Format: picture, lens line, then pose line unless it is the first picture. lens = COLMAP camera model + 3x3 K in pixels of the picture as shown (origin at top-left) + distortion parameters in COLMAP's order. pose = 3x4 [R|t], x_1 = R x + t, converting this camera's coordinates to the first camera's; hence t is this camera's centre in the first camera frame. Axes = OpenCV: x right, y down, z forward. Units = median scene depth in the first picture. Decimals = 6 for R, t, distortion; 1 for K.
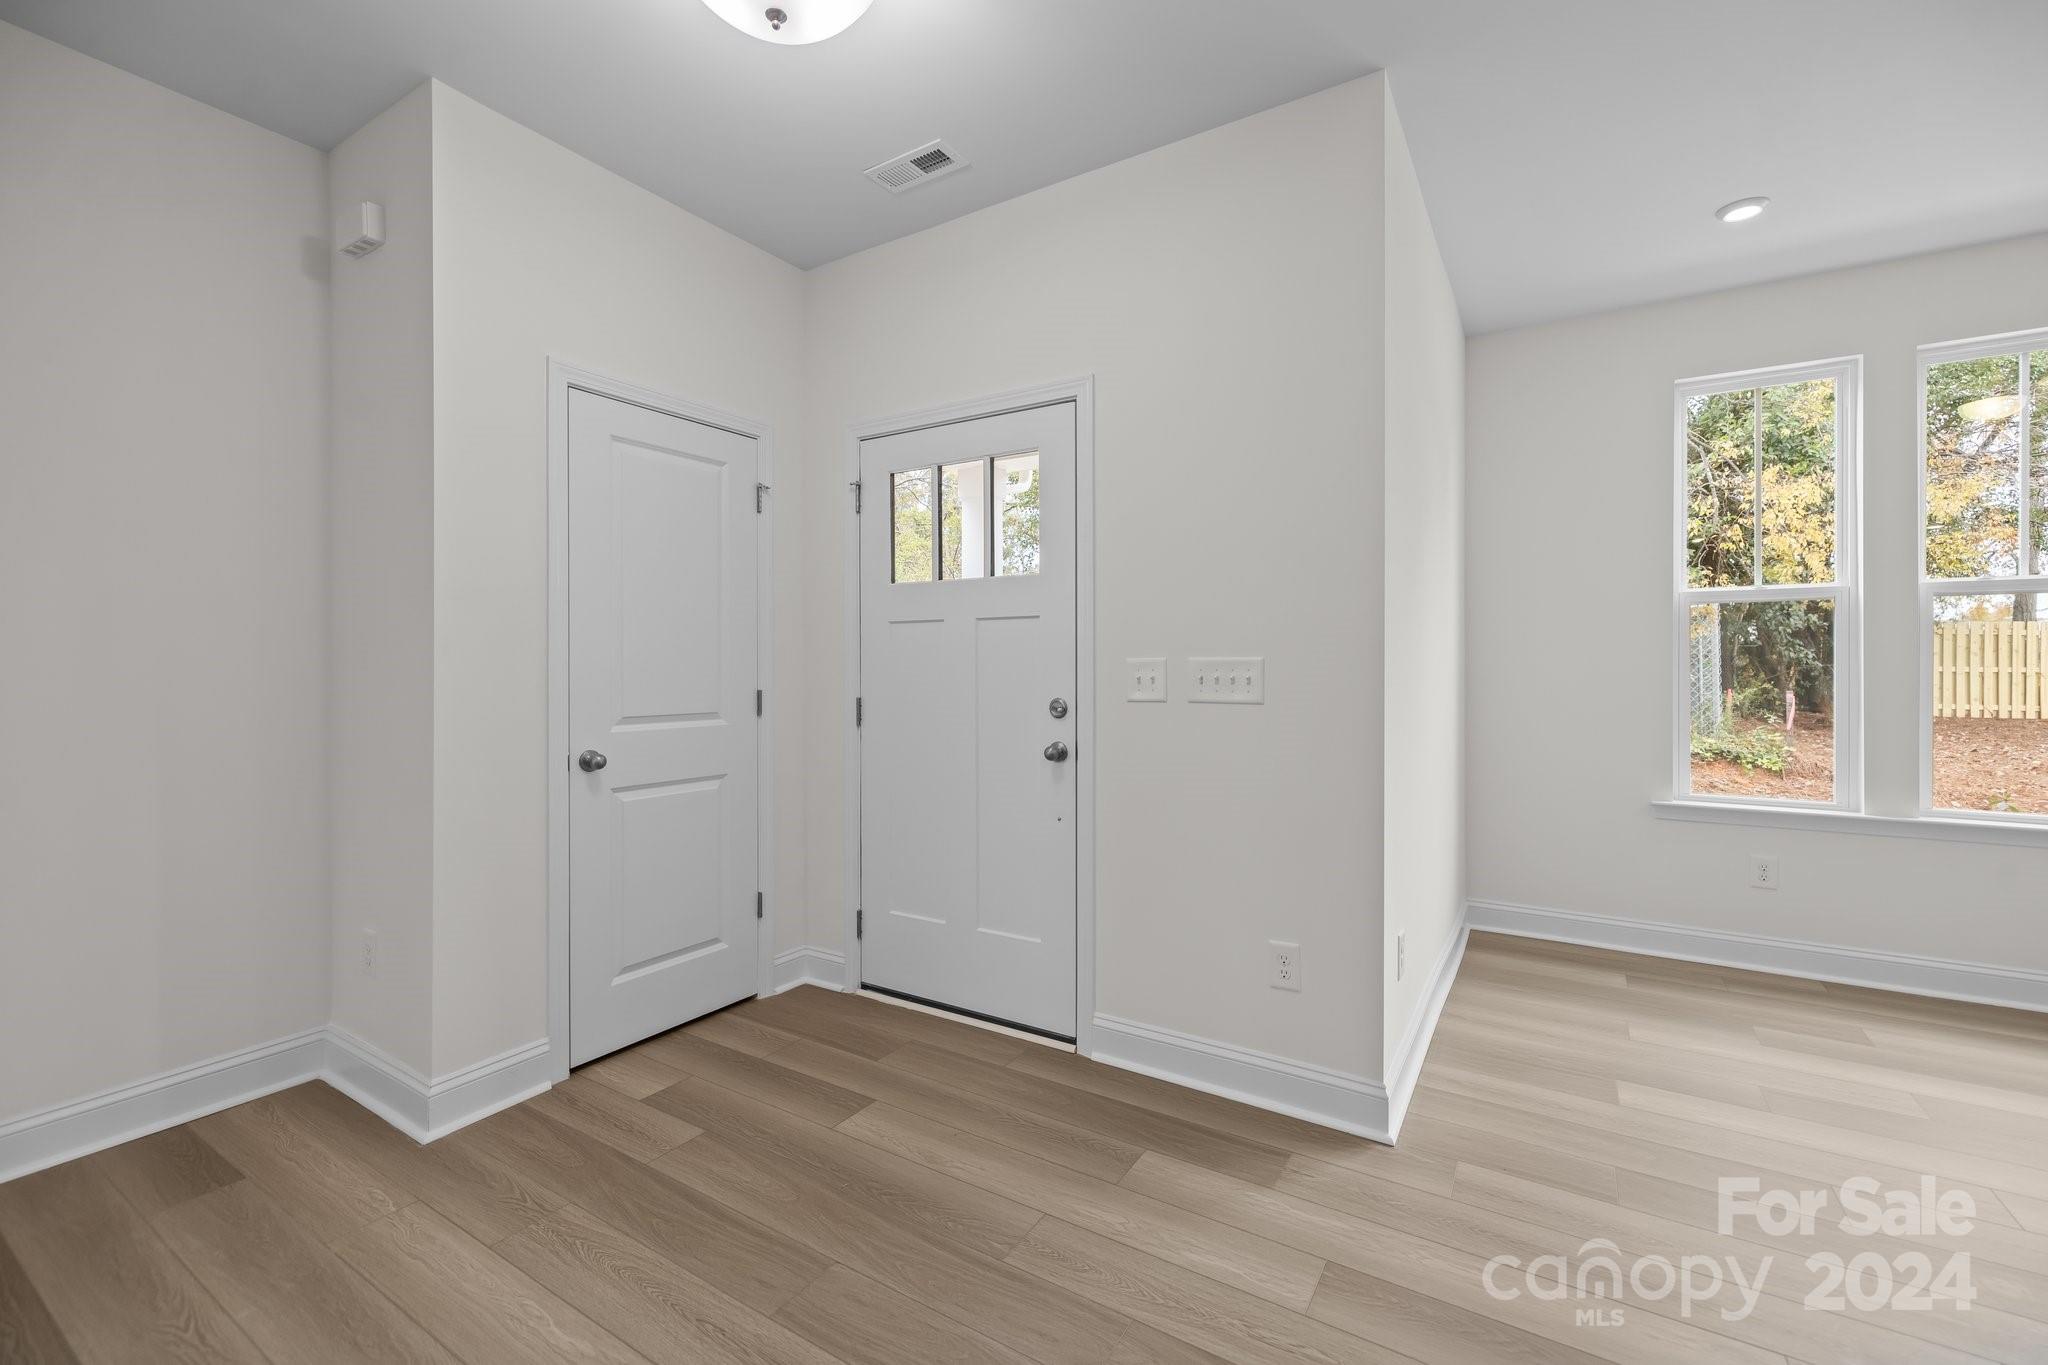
lens RADIAL K [[868.0, 0, 1017.0], [0, 868.0, 661.6], [0, 0, 1]] dist [-0.003795, 0.000784]
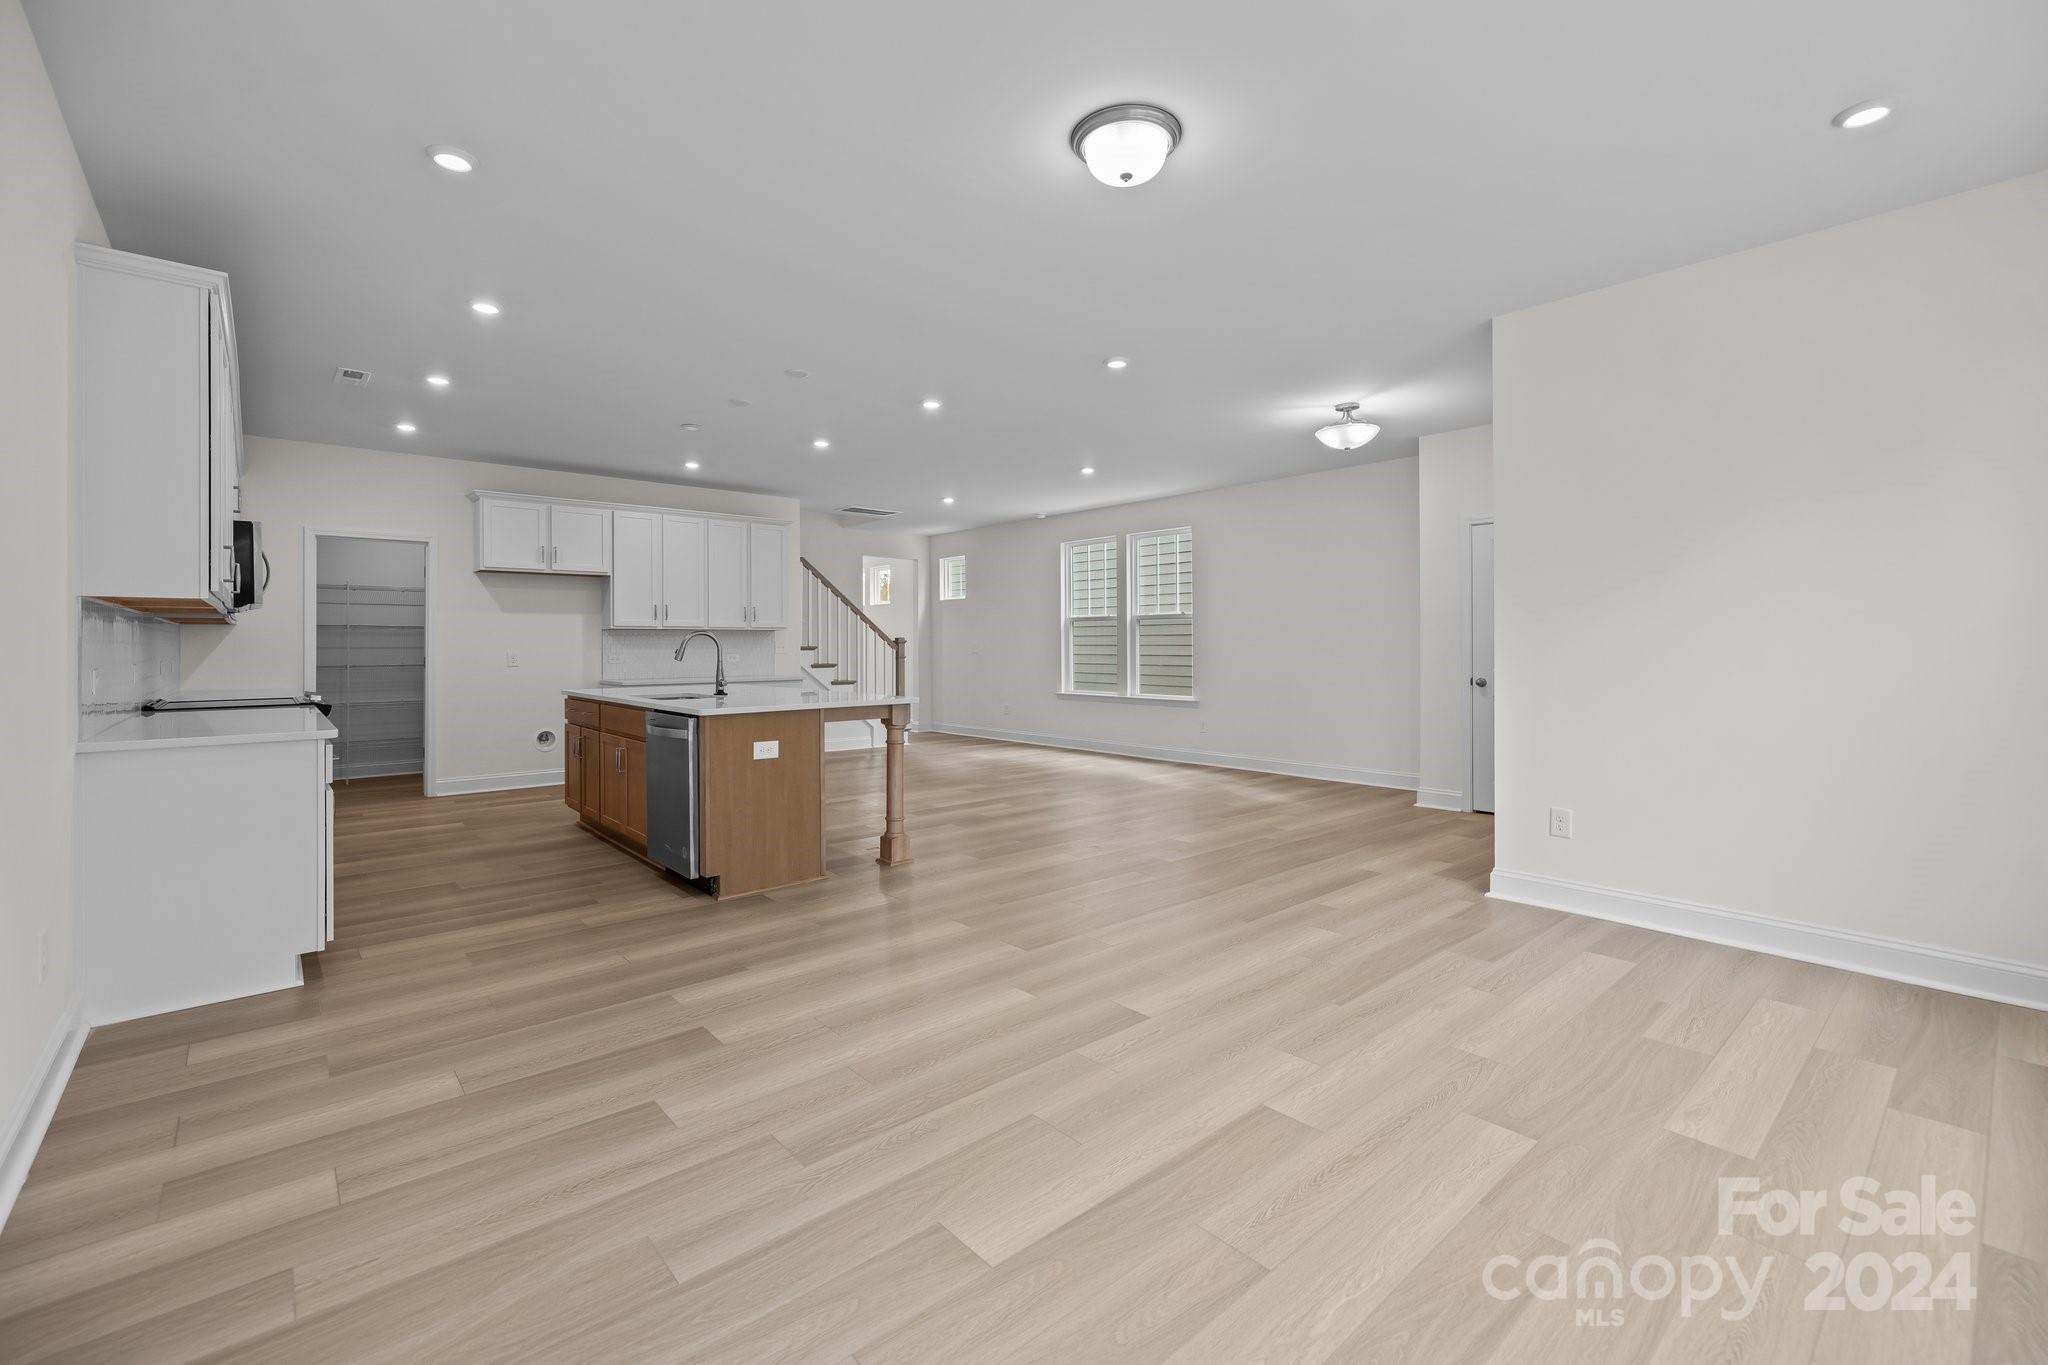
lens RADIAL K [[868.0, 0, 1021.3], [0, 868.0, 643.5], [0, 0, 1]] dist [-0.003795, 0.000784]
pose [[-0.288933, -0.000330, -0.957349, 1.072329], [0.008218, 0.999962, -0.002825, 0.003361], [0.957314, -0.008684, -0.288920, 0.246595]]
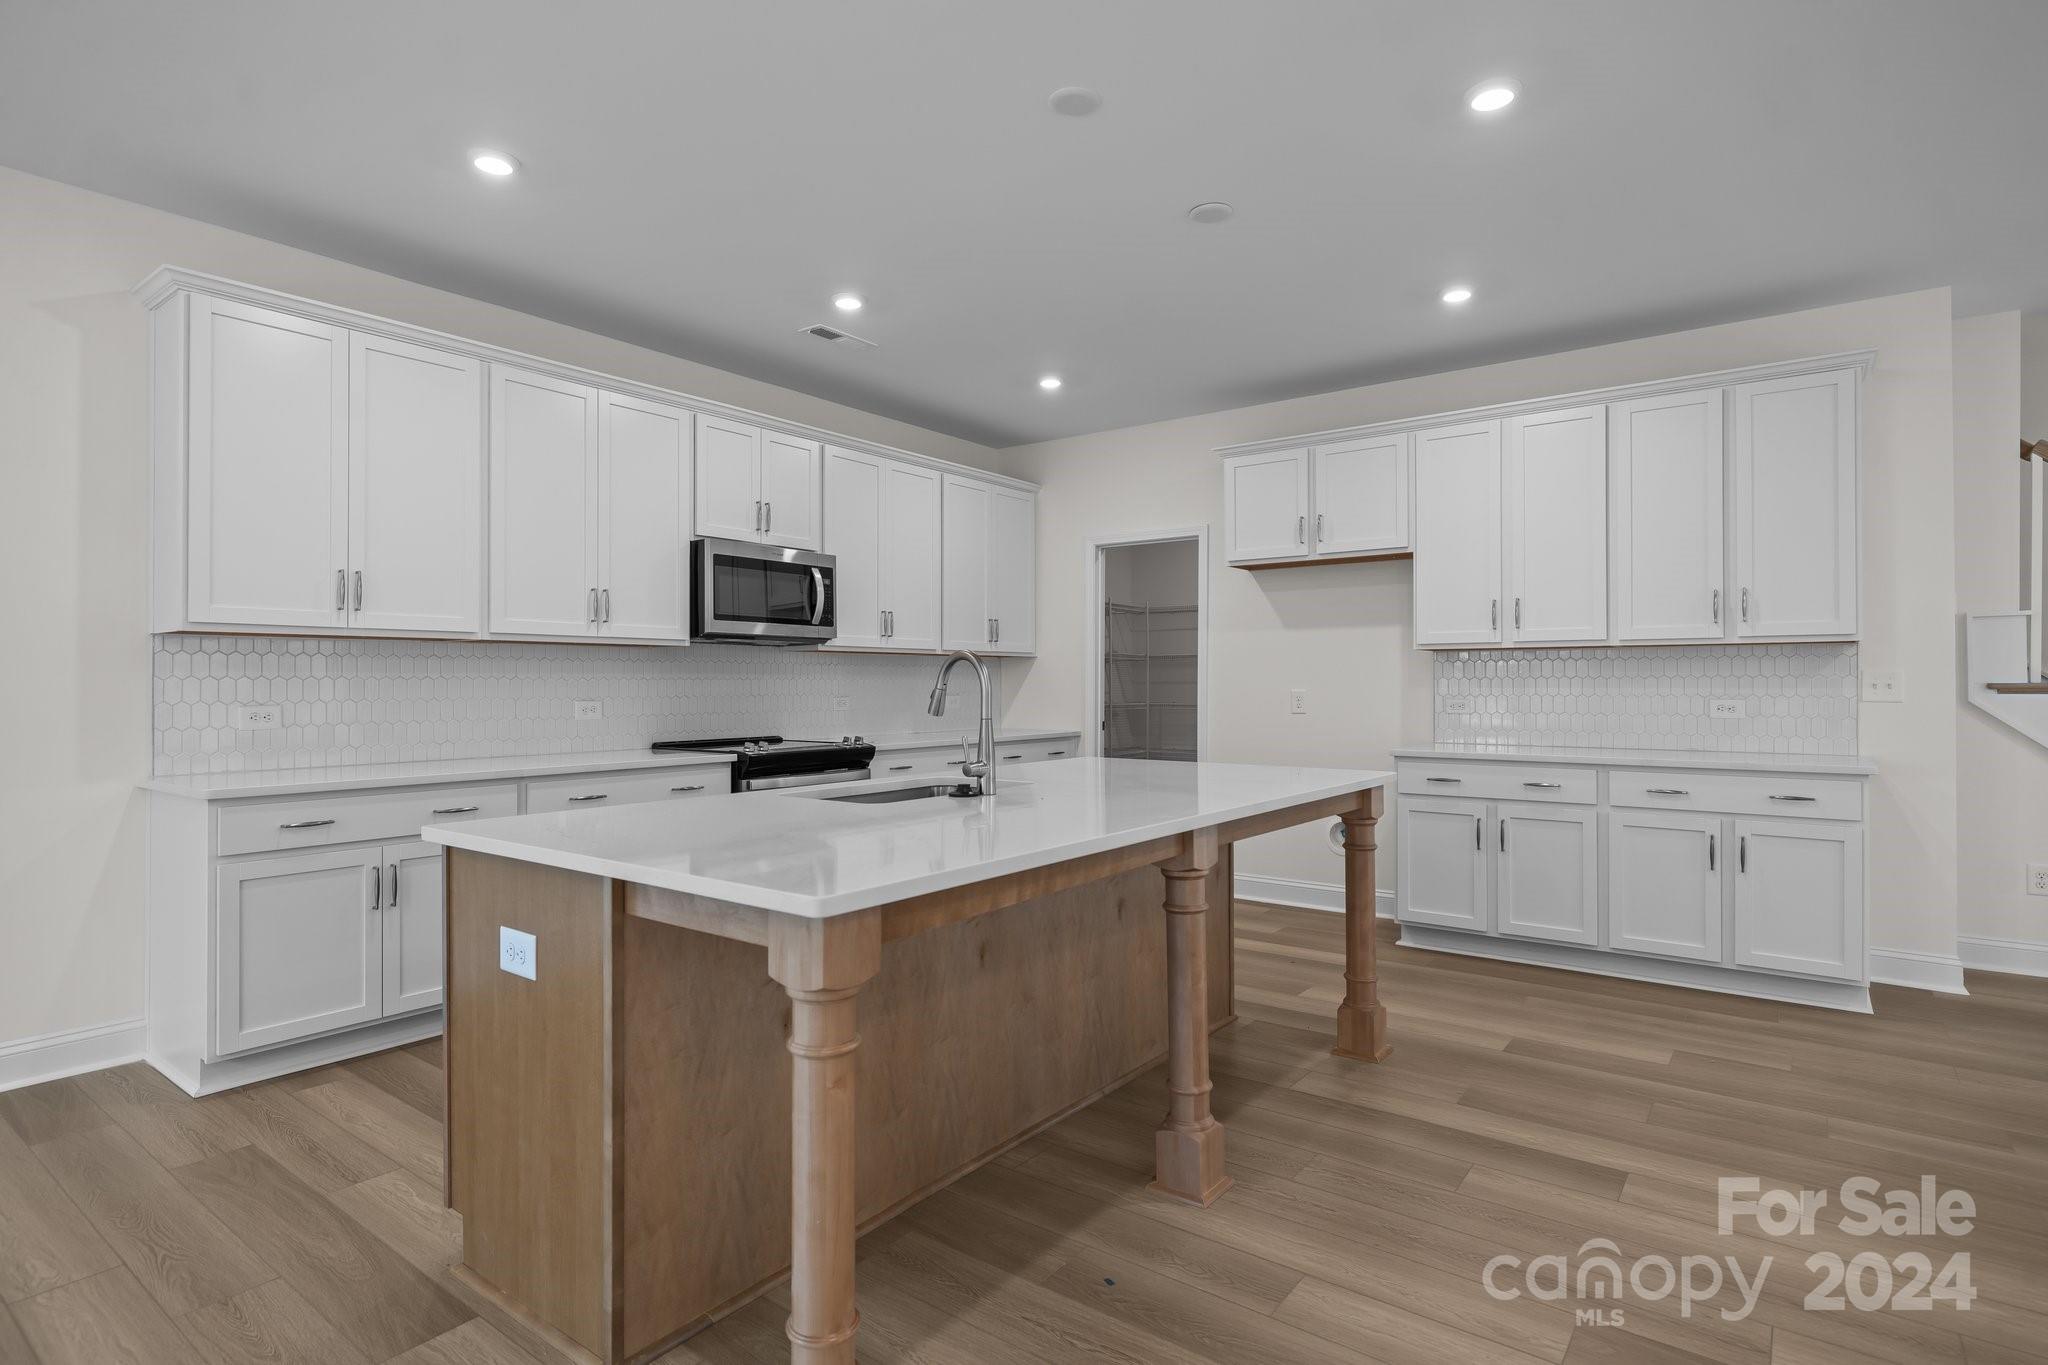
lens RADIAL K [[1049.5, 0, 1016.9], [0, 1049.5, 670.2], [0, 0, 1]] dist [-0.007437, 0.000009]
pose [[-0.996411, 0.003138, 0.084592, 0.133797], [0.001828, 0.999877, -0.015554, 0.001805], [-0.084630, -0.015343, -0.996294, 0.148608]]
